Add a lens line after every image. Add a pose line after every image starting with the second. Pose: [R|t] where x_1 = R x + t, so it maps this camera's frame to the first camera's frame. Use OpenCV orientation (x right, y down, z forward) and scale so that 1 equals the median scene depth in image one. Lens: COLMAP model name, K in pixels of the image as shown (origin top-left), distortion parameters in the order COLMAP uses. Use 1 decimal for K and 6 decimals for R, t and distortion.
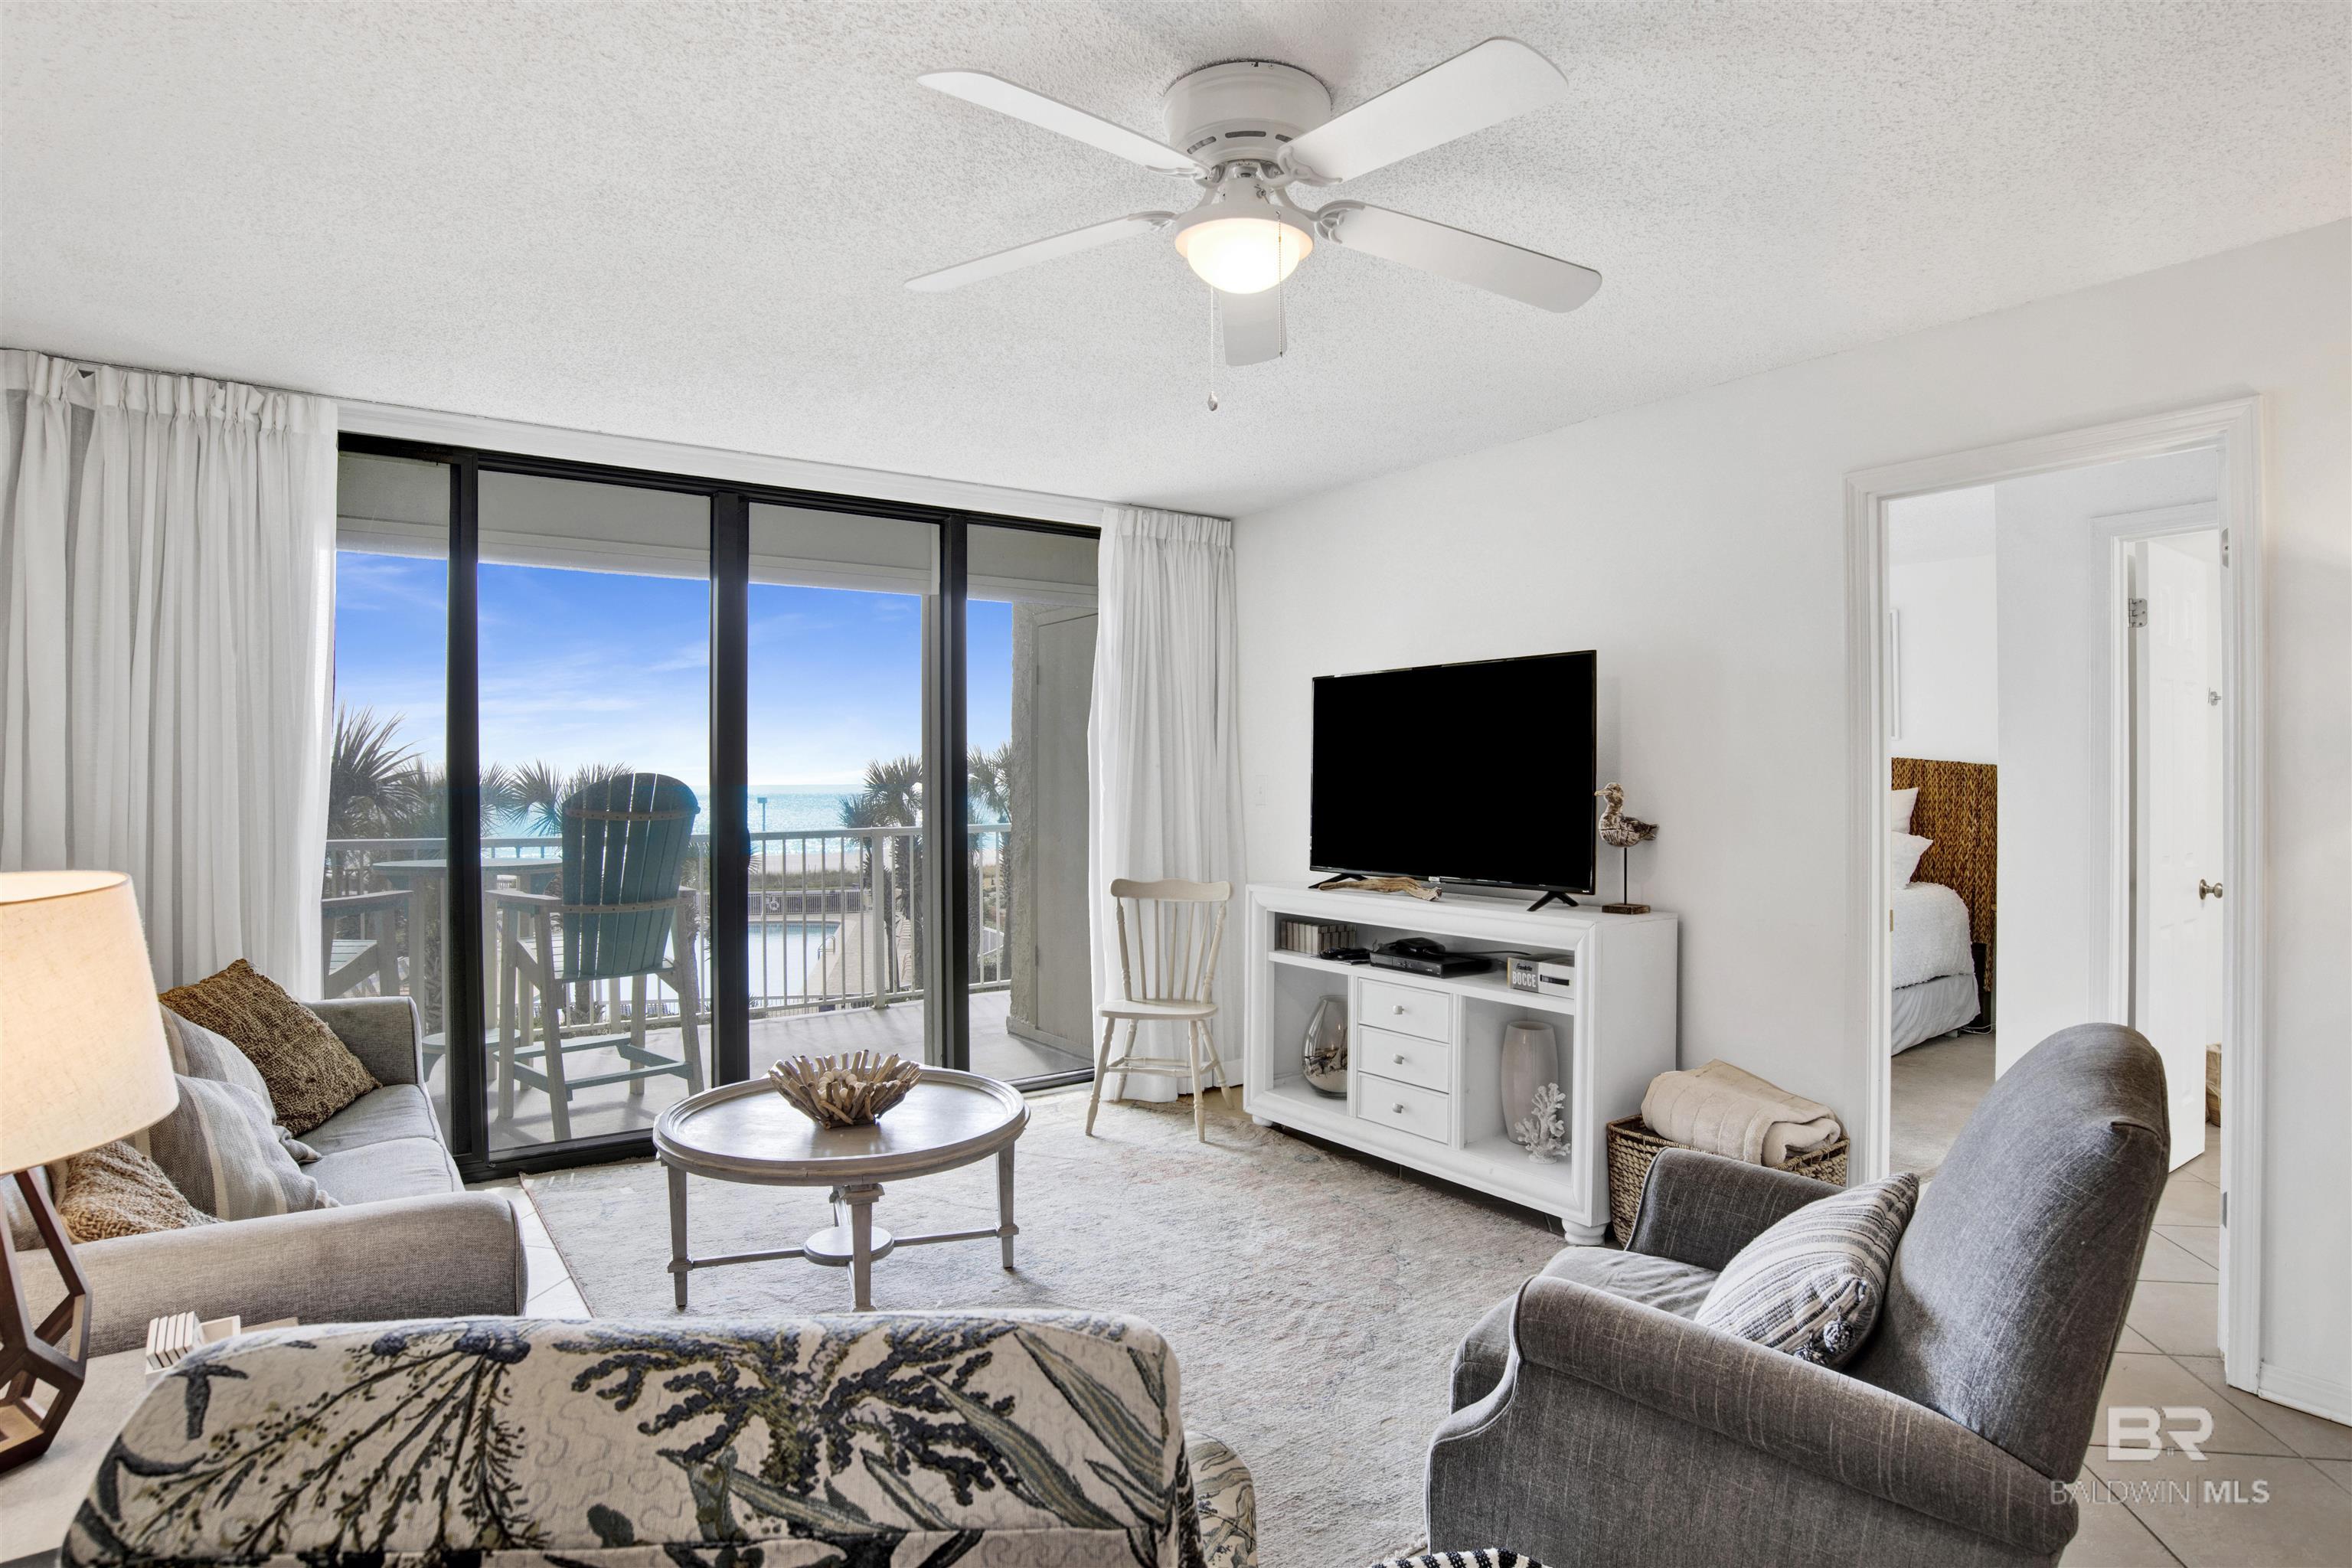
lens RADIAL K [[1235.2, 0, 1168.7], [0, 1235.2, 775.8], [0, 0, 1]] dist [-0.093382, 0.039170]
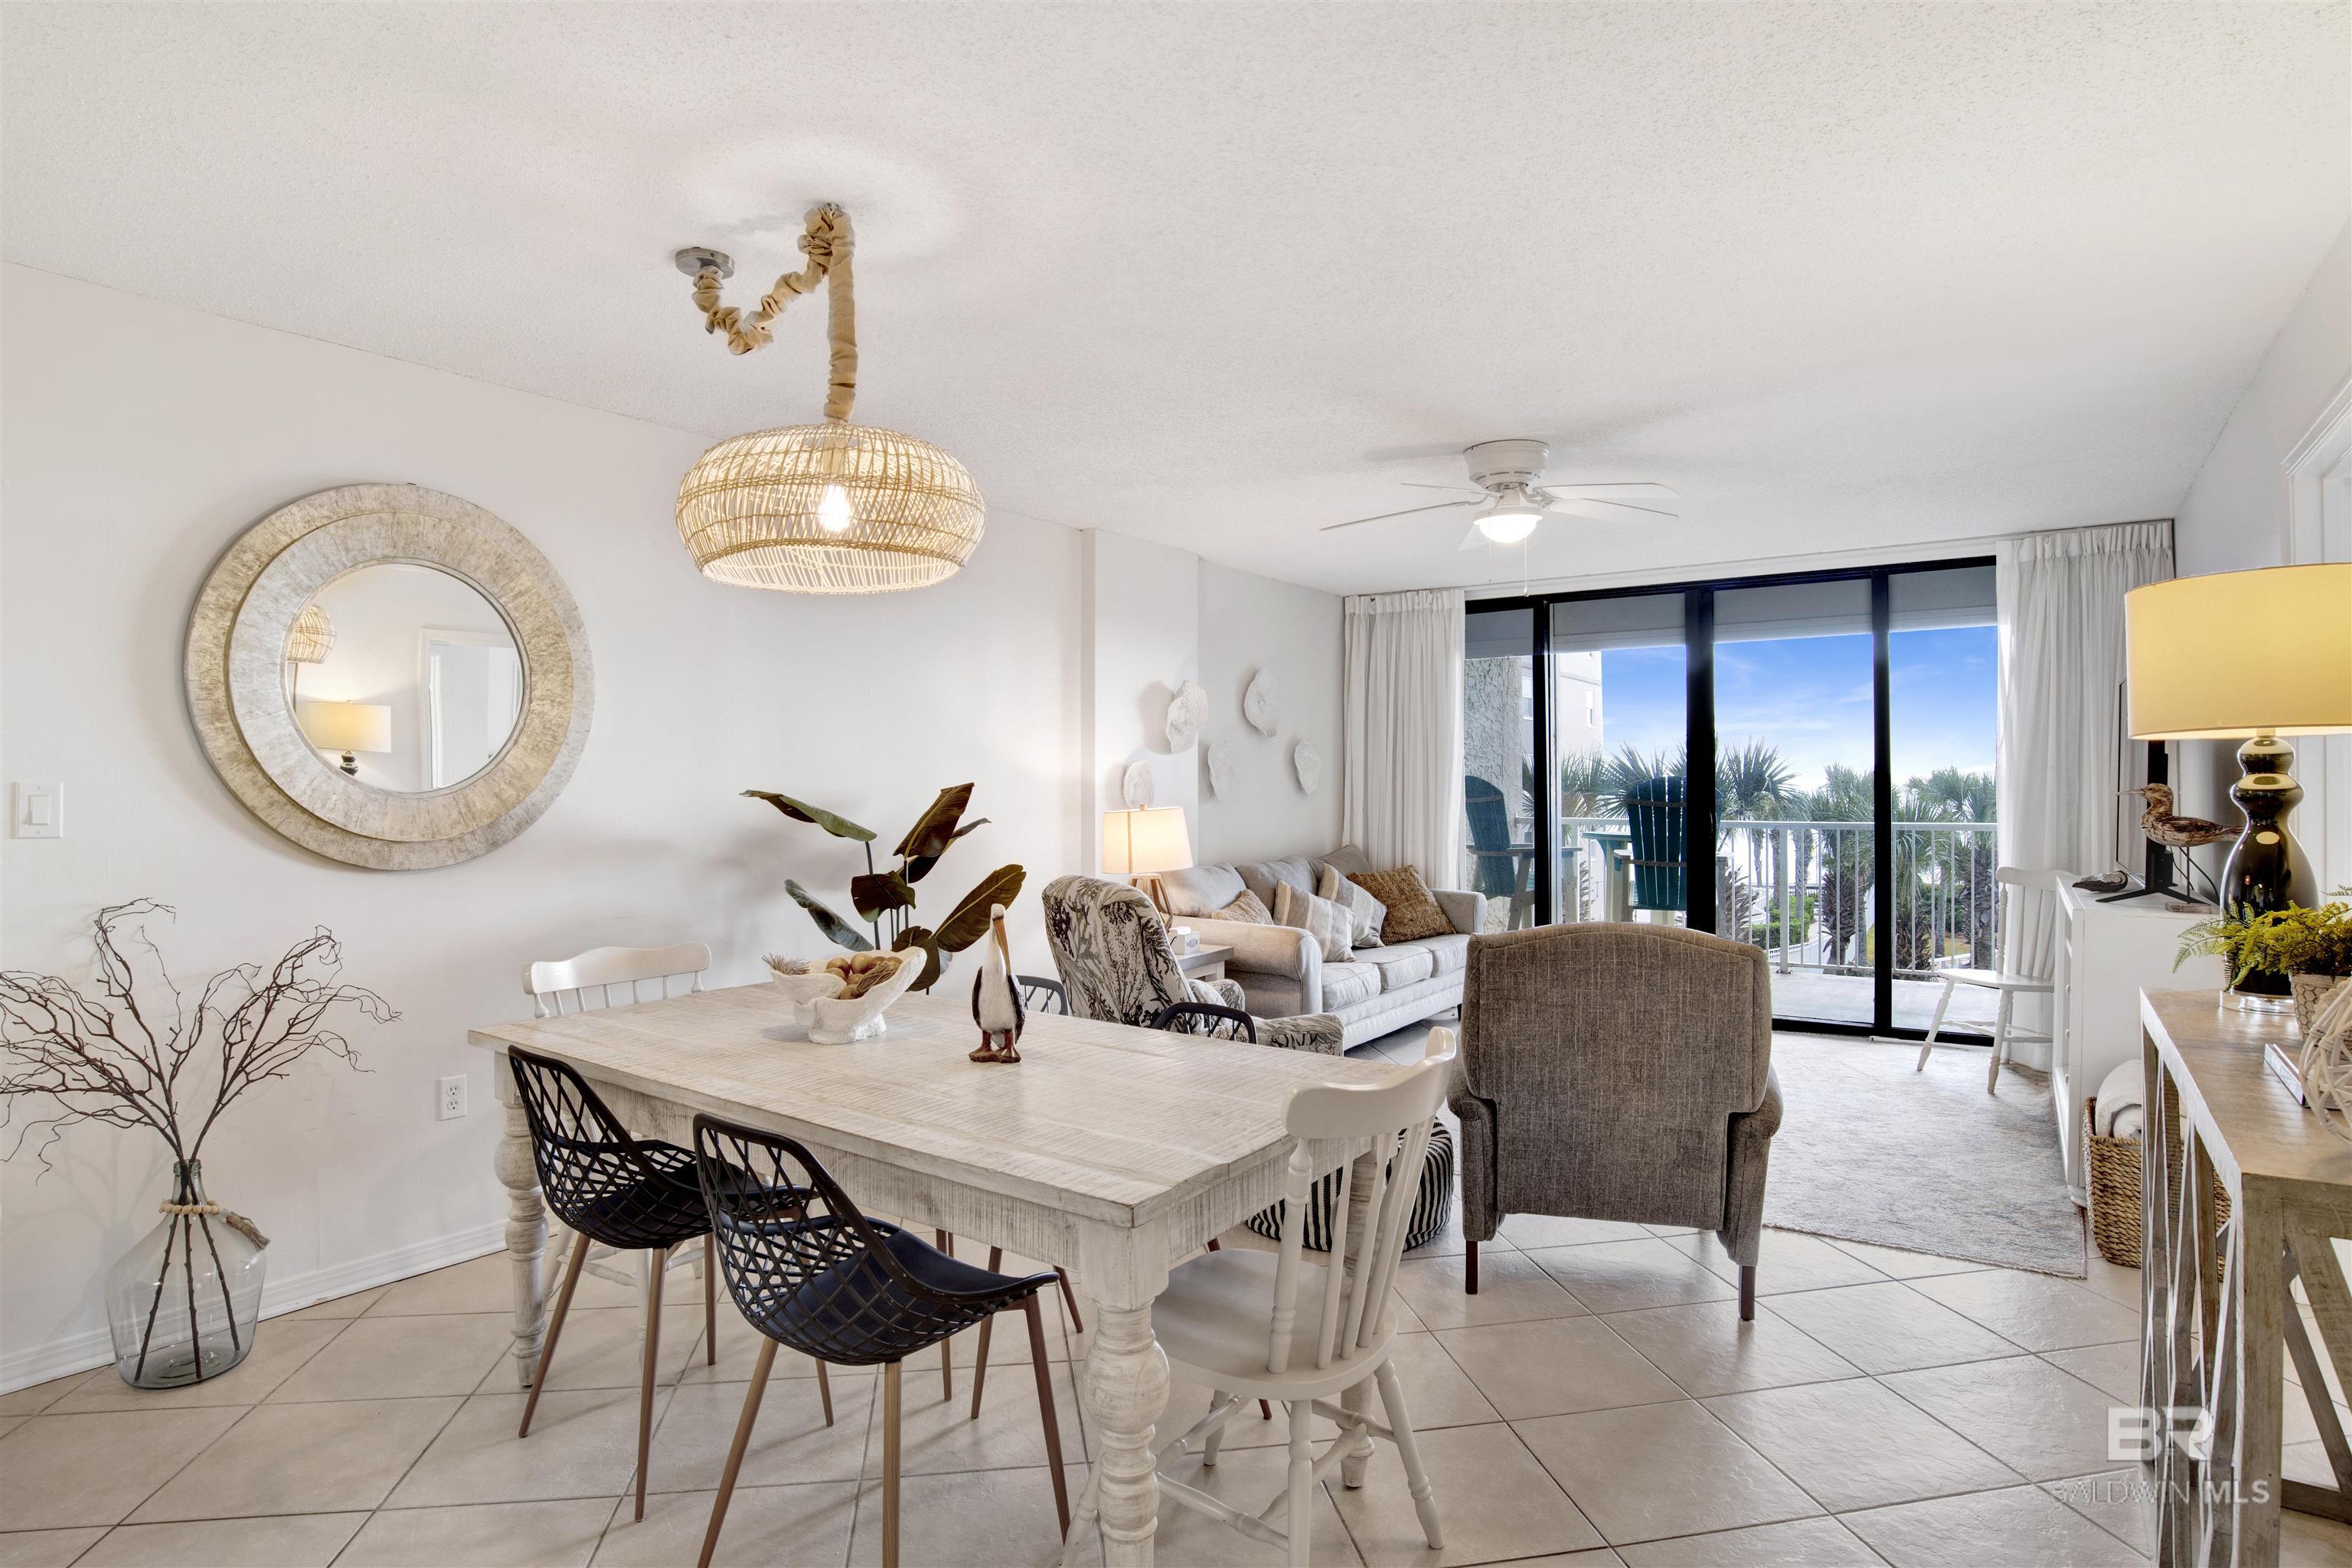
lens RADIAL K [[1235.2, 0, 1168.7], [0, 1235.2, 775.8], [0, 0, 1]] dist [-0.093382, 0.039170]
pose [[0.319892, -0.011212, -0.947388, 0.741794], [0.005652, 0.999935, -0.009926, 0.006369], [0.947437, -0.002180, 0.319935, -0.071110]]
